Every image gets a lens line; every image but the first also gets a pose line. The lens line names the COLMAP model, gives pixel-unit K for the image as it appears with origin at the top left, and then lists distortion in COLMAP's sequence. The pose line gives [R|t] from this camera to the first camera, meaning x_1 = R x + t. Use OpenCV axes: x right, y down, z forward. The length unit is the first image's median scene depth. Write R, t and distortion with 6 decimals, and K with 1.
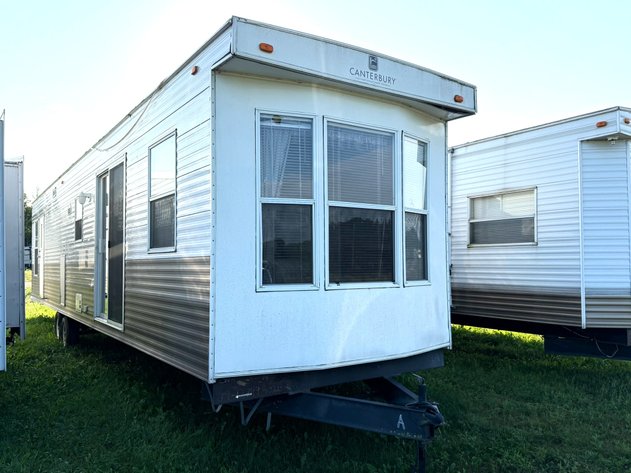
lens RADIAL K [[549.4, 0, 316.2], [0, 549.4, 239.1], [0, 0, 1]] dist [0.058388, -0.097841]
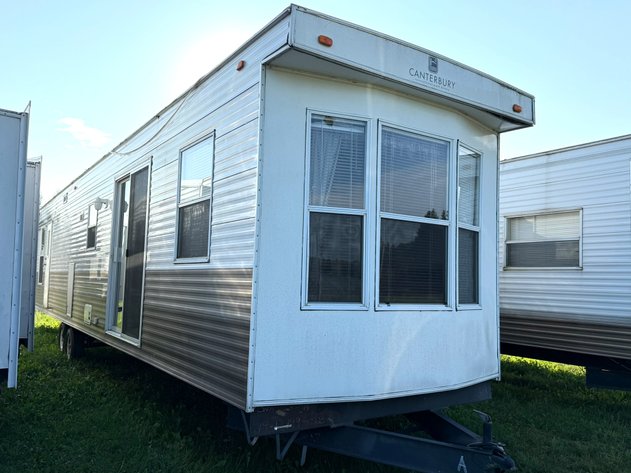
lens RADIAL K [[549.4, 0, 313.8], [0, 549.4, 234.6], [0, 0, 1]] dist [0.058388, -0.097841]
pose [[0.999375, 0.035101, -0.004104, -0.072026], [-0.035240, 0.998541, -0.040925, 0.007197], [0.002661, 0.041044, 0.999154, 0.080928]]
